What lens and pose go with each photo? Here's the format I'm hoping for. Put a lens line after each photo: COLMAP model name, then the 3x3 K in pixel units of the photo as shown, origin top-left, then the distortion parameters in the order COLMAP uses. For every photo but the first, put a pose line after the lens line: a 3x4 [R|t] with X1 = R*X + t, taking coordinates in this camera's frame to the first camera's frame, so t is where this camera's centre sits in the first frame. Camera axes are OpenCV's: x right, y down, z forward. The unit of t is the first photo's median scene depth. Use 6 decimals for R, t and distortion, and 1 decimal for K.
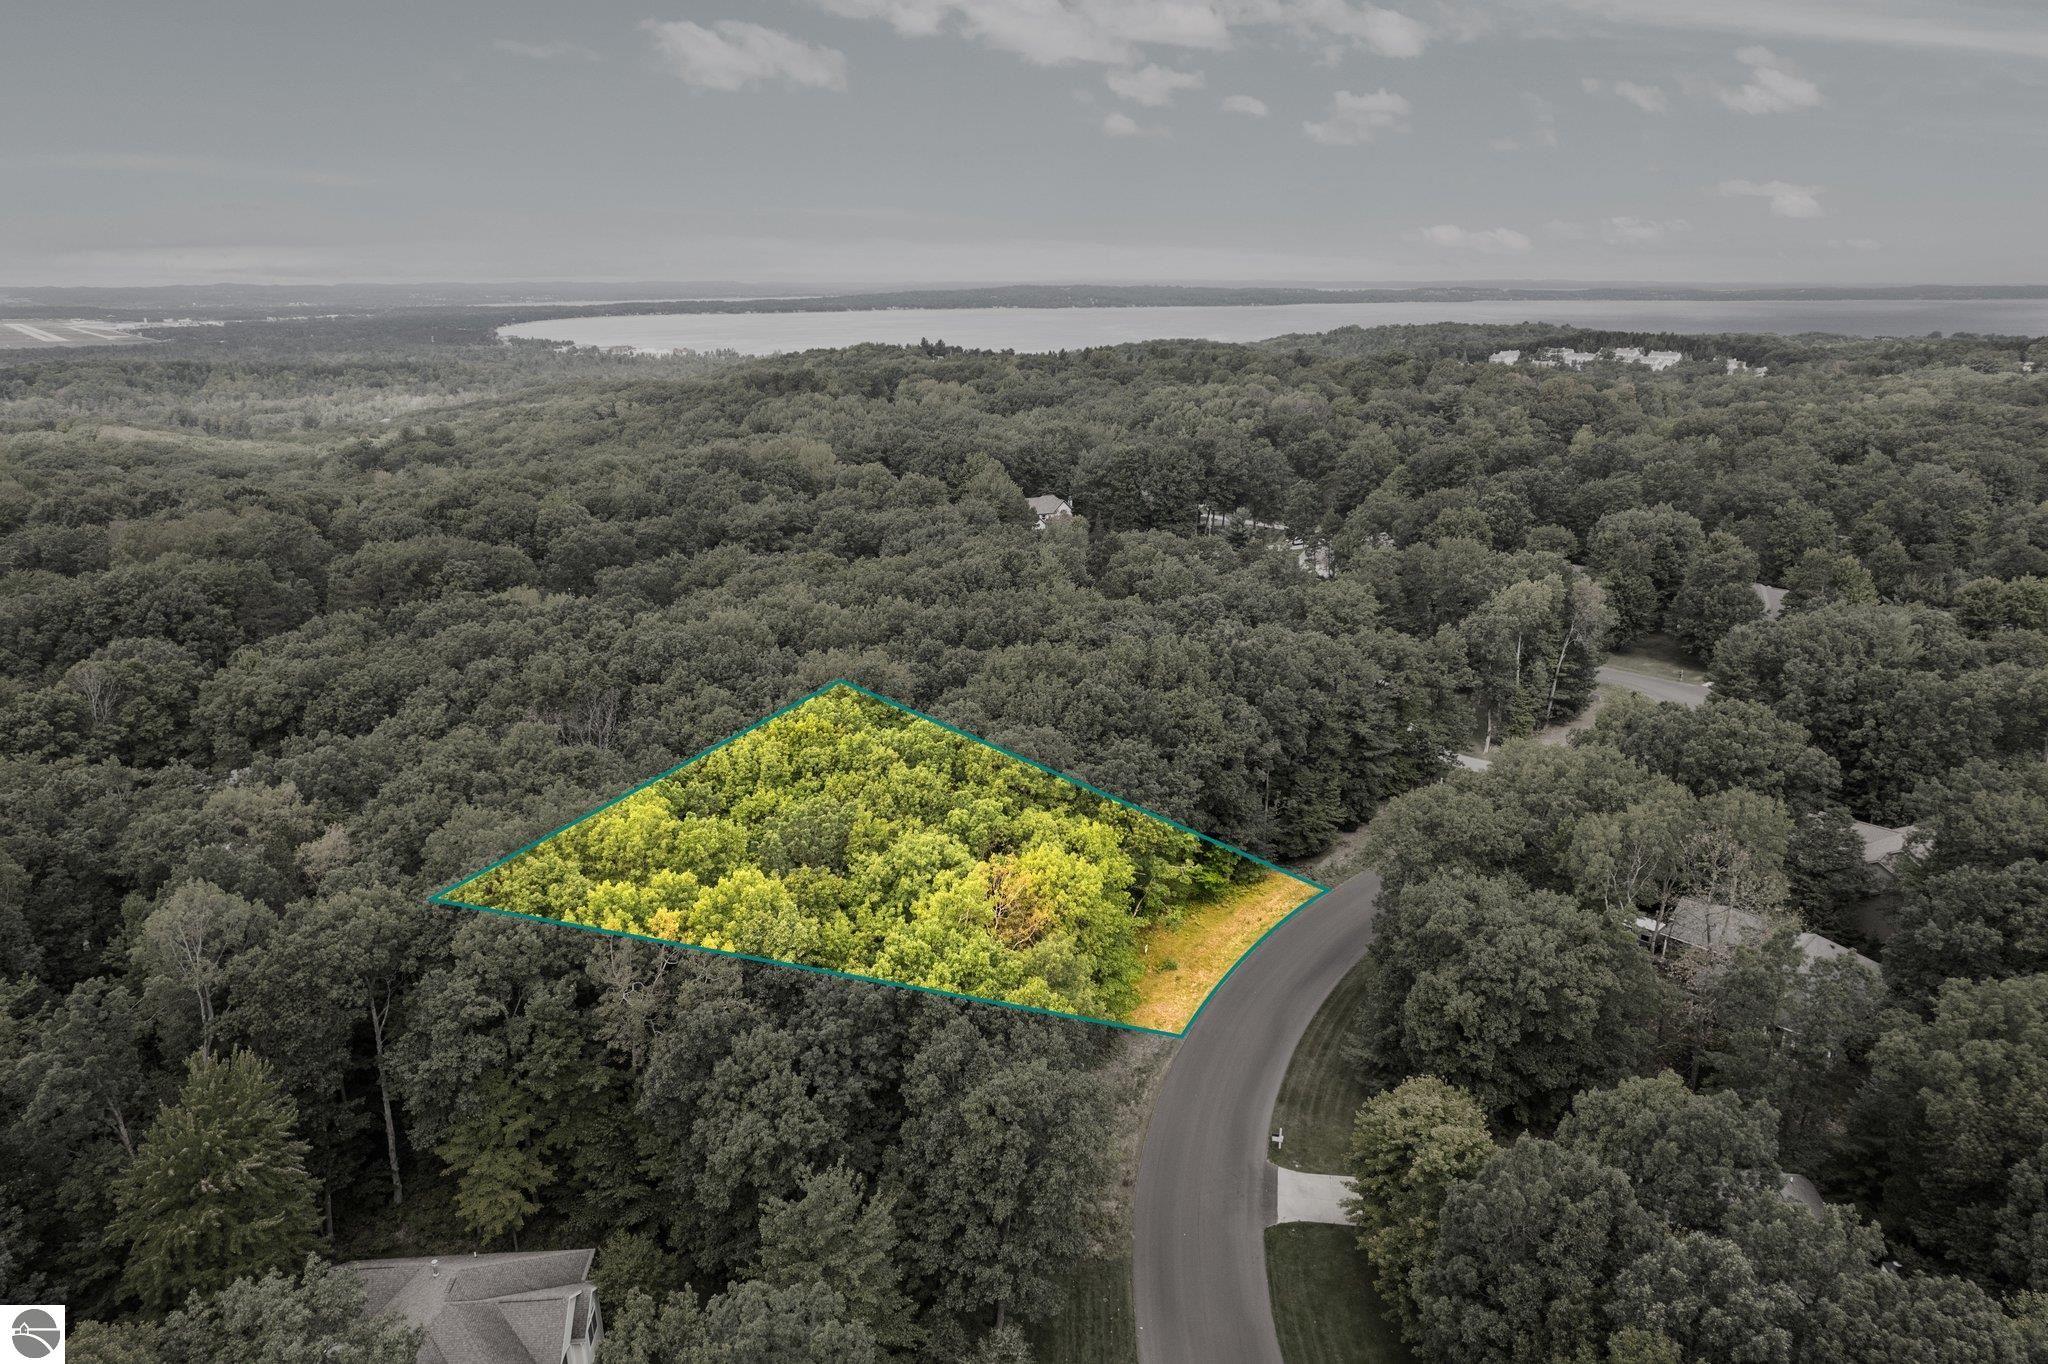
lens RADIAL K [[1335.1, 0, 1024.0], [0, 1335.1, 682.0], [0, 0, 1]] dist [-0.078302, 0.076488]
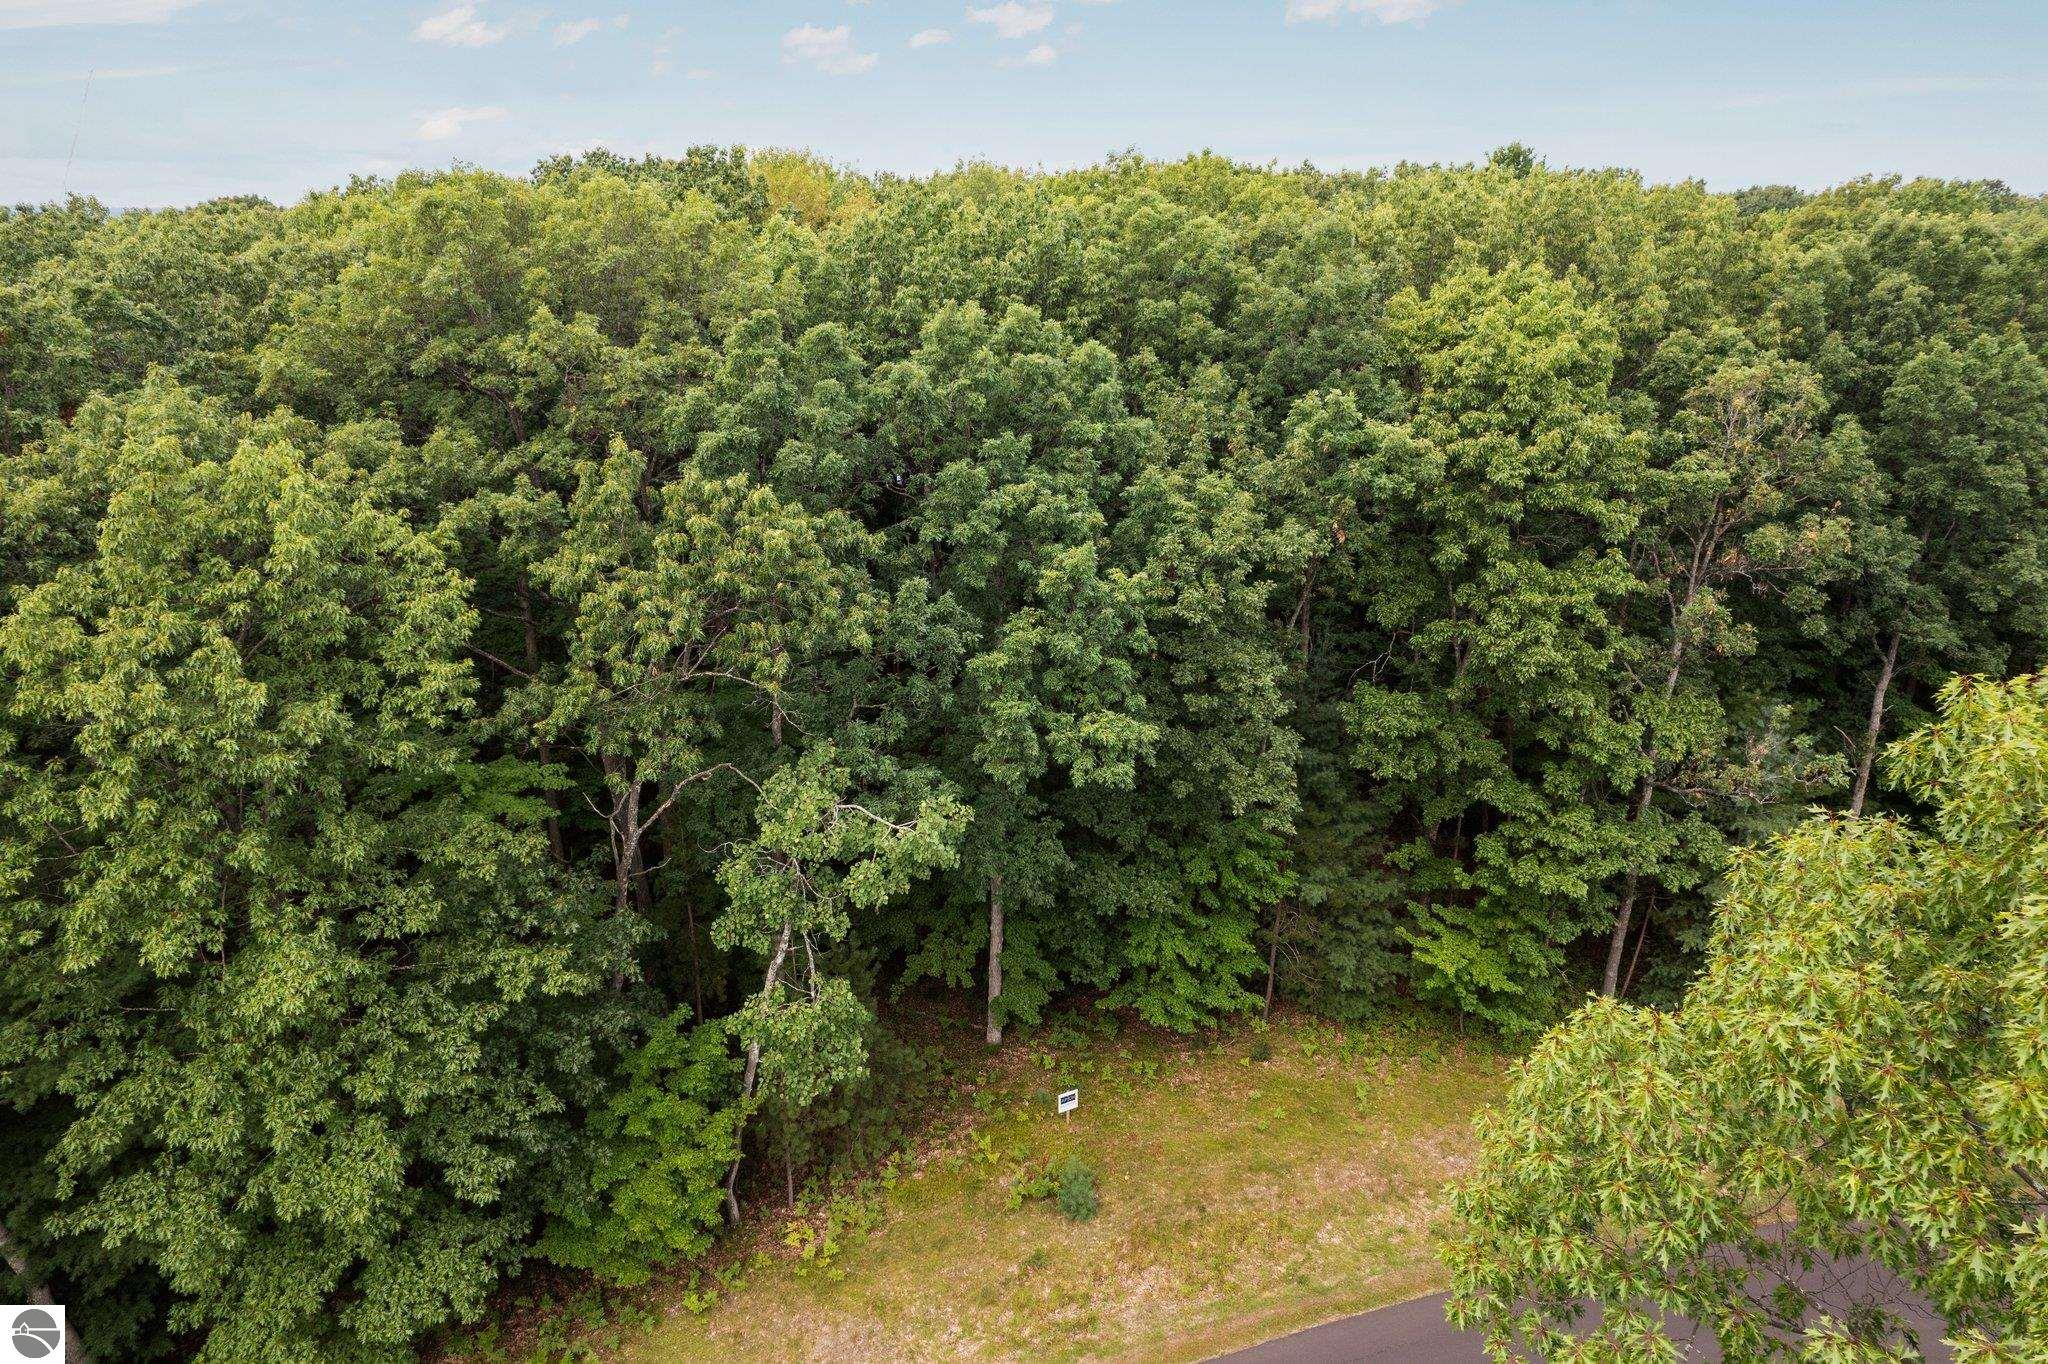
lens RADIAL K [[1335.1, 0, 1024.0], [0, 1335.1, 682.0], [0, 0, 1]] dist [-0.078302, 0.076488]
pose [[0.769648, 0.216429, -0.600667, 0.093537], [-0.186124, 0.975986, 0.113178, 0.032142], [0.610737, 0.024691, 0.791448, 0.302875]]
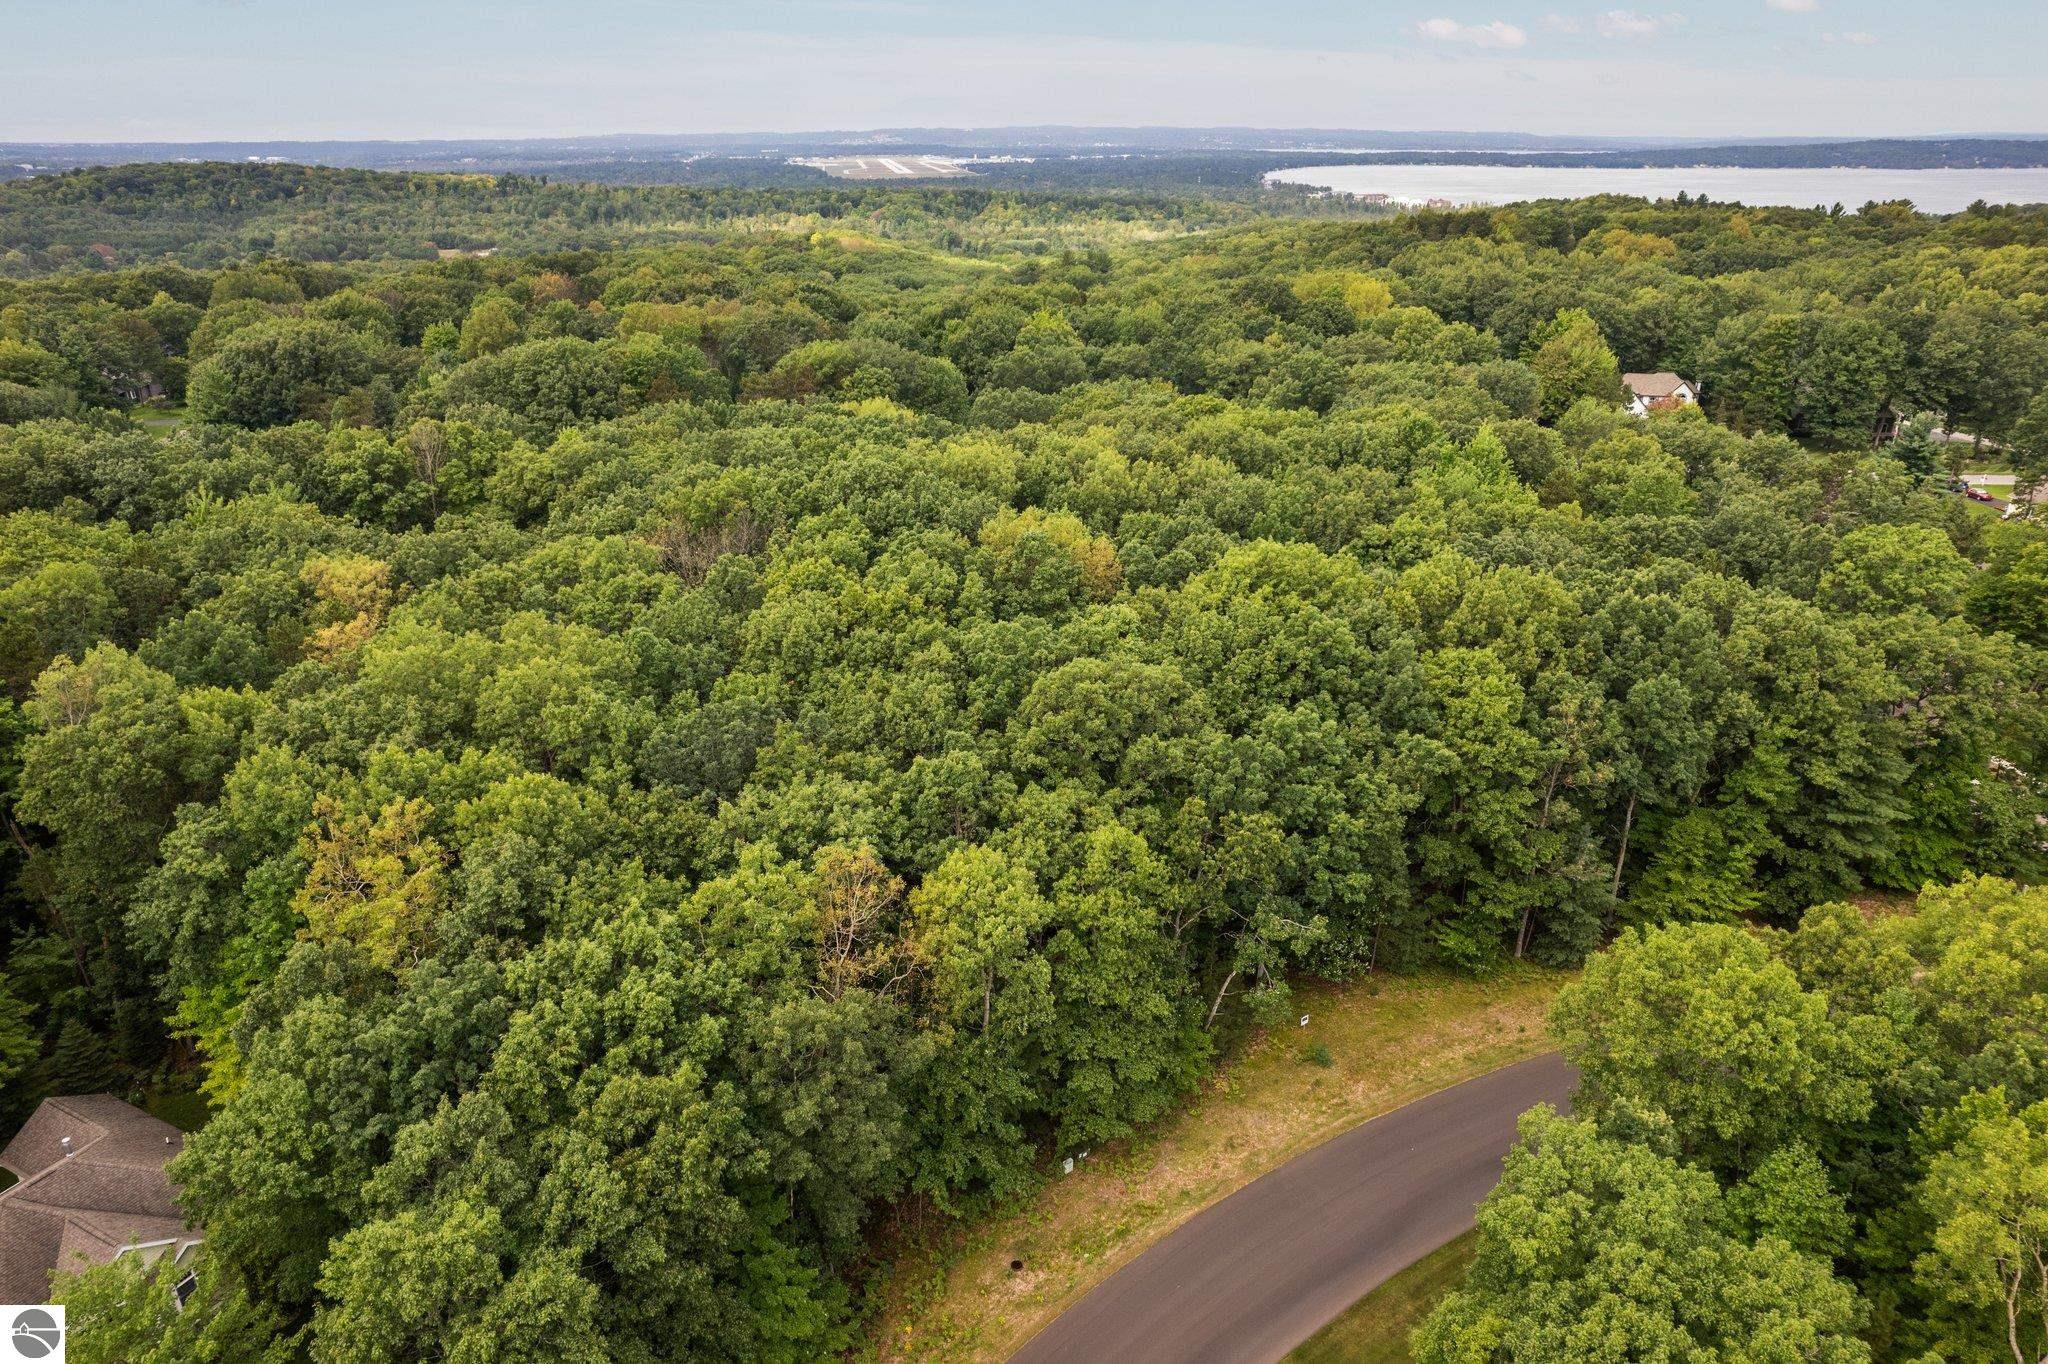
lens RADIAL K [[1335.1, 0, 1024.0], [0, 1335.1, 682.0], [0, 0, 1]] dist [-0.078302, 0.076488]
pose [[0.852060, 0.205535, -0.481403, 0.101471], [-0.155425, 0.977549, 0.142270, -0.014970], [0.499837, -0.046401, 0.864876, 0.143835]]
